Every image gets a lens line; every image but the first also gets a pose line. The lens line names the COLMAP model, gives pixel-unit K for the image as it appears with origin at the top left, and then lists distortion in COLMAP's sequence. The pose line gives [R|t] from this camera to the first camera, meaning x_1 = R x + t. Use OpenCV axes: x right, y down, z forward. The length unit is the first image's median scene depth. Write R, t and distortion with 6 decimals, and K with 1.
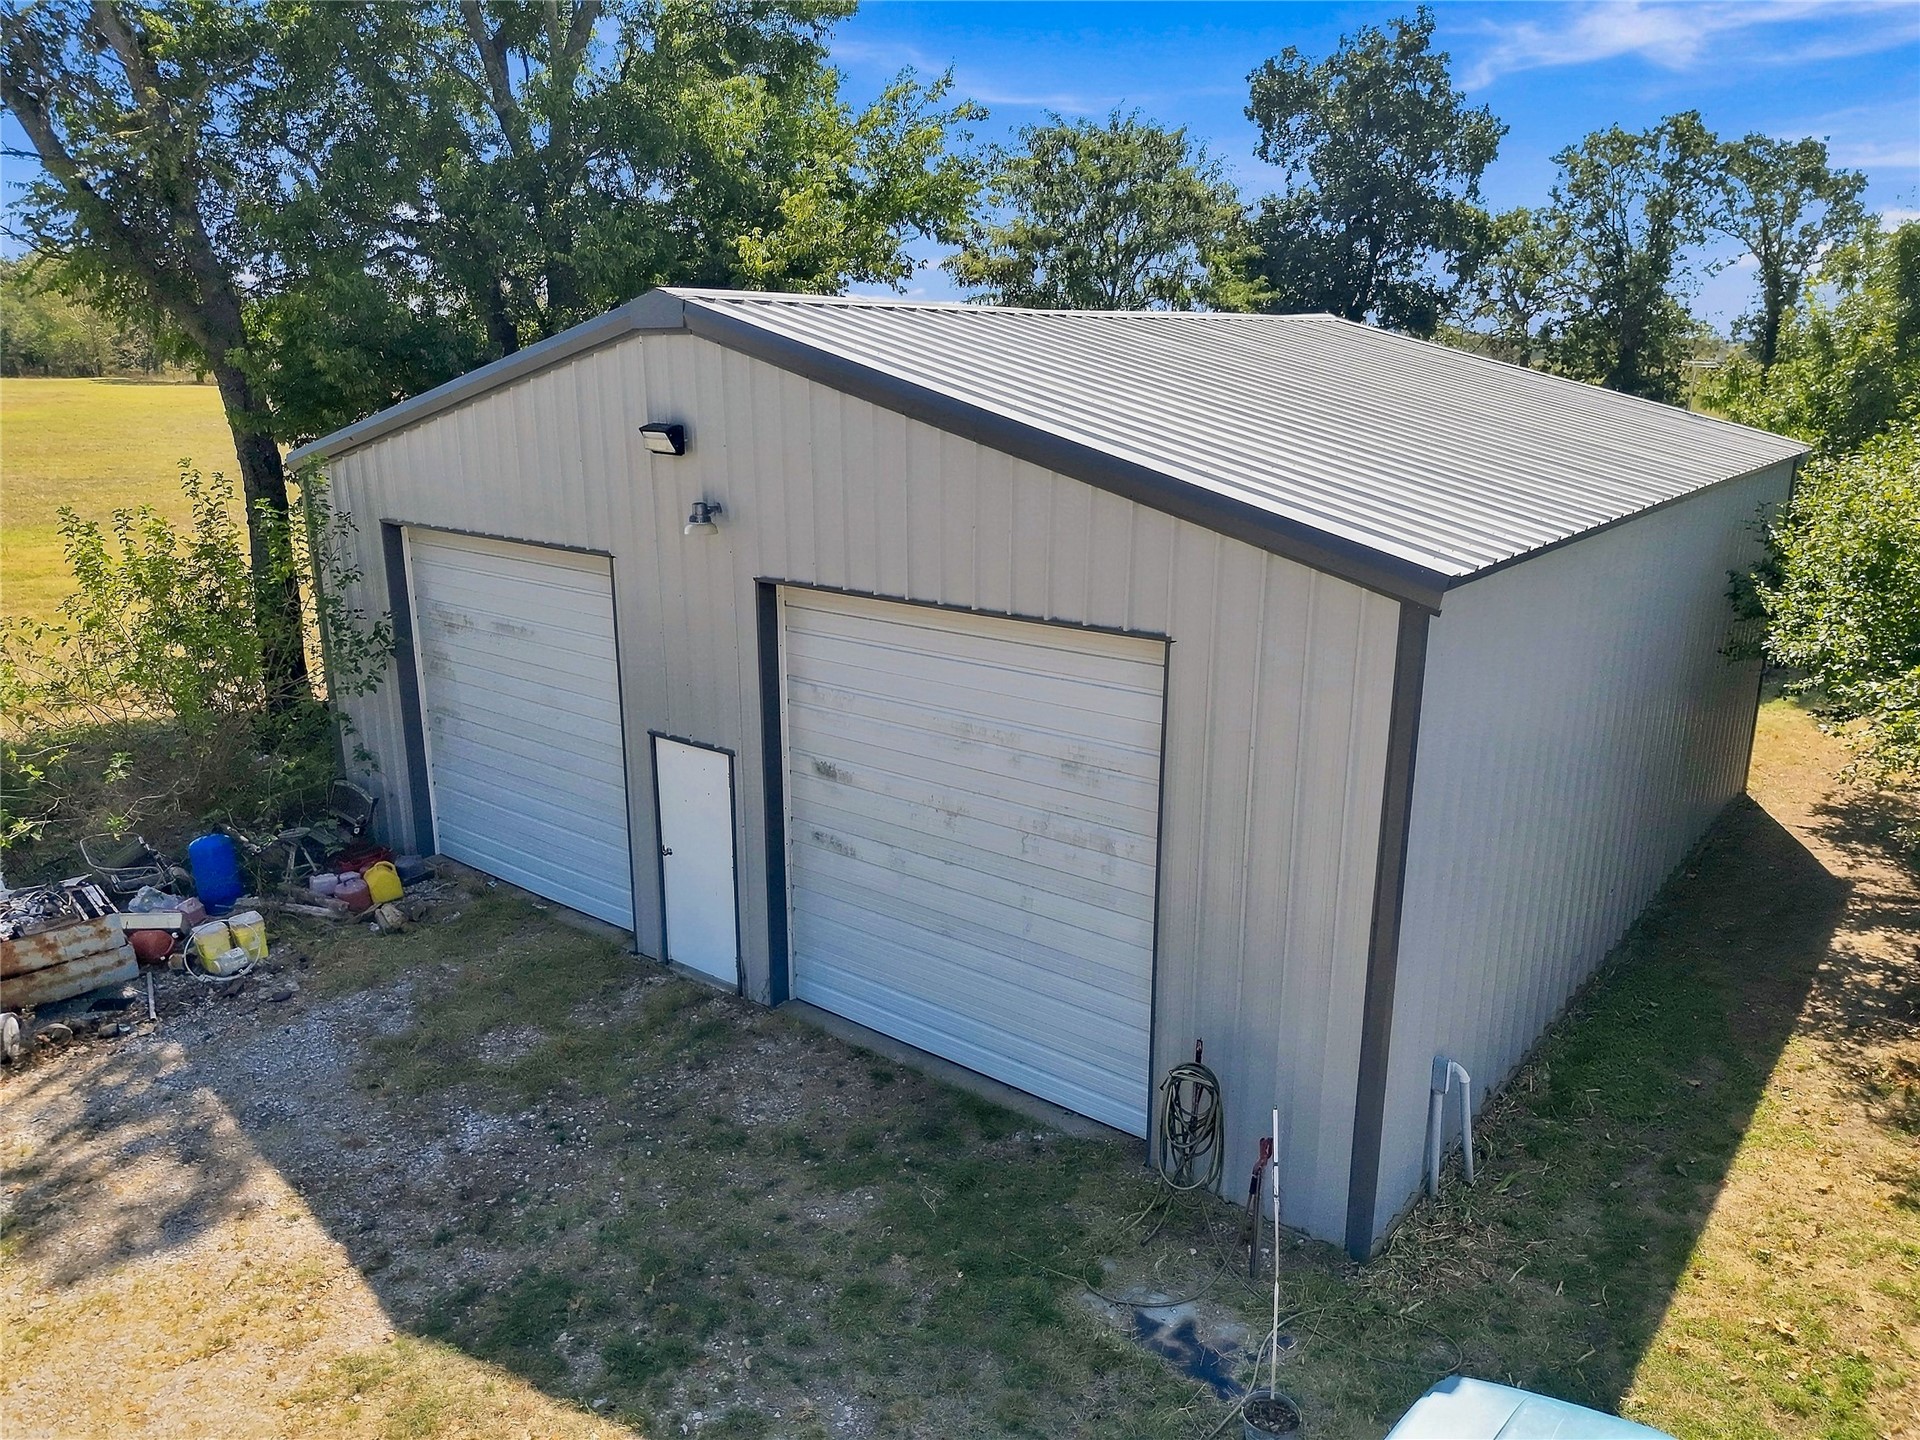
lens RADIAL K [[1352.0, 0, 953.9], [0, 1352.0, 720.7], [0, 0, 1]] dist [0.090566, -0.097565]
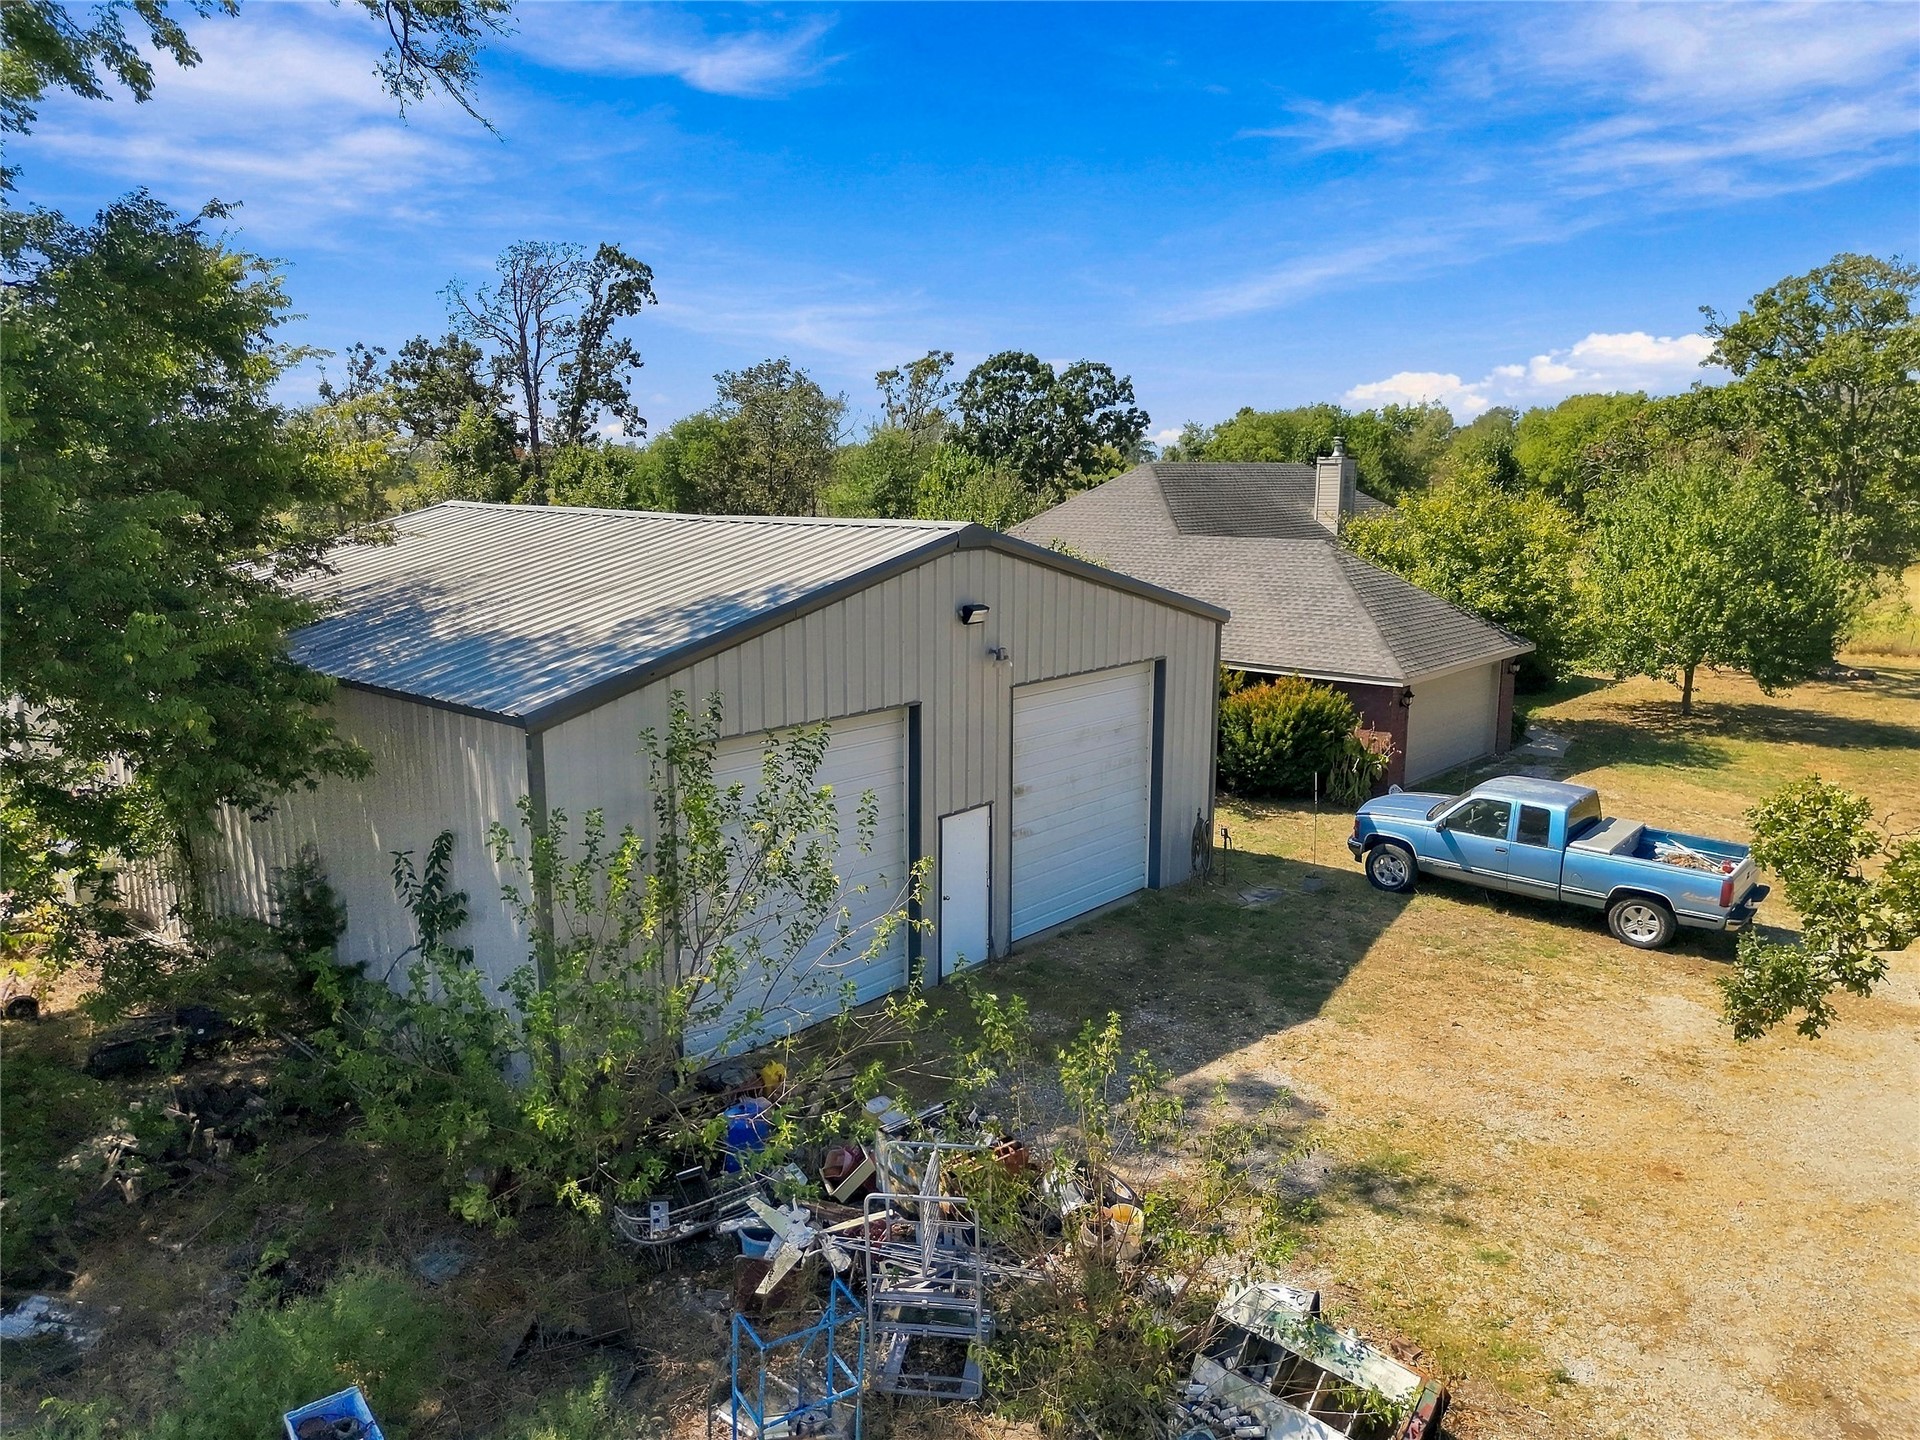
lens RADIAL K [[1352.0, 0, 953.9], [0, 1352.0, 720.7], [0, 0, 1]] dist [0.090566, -0.097565]
pose [[0.060042, -0.189729, 0.979999, -1.907558], [0.264316, 0.949748, 0.167678, -0.386210], [-0.962565, 0.248961, 0.107173, 0.951567]]
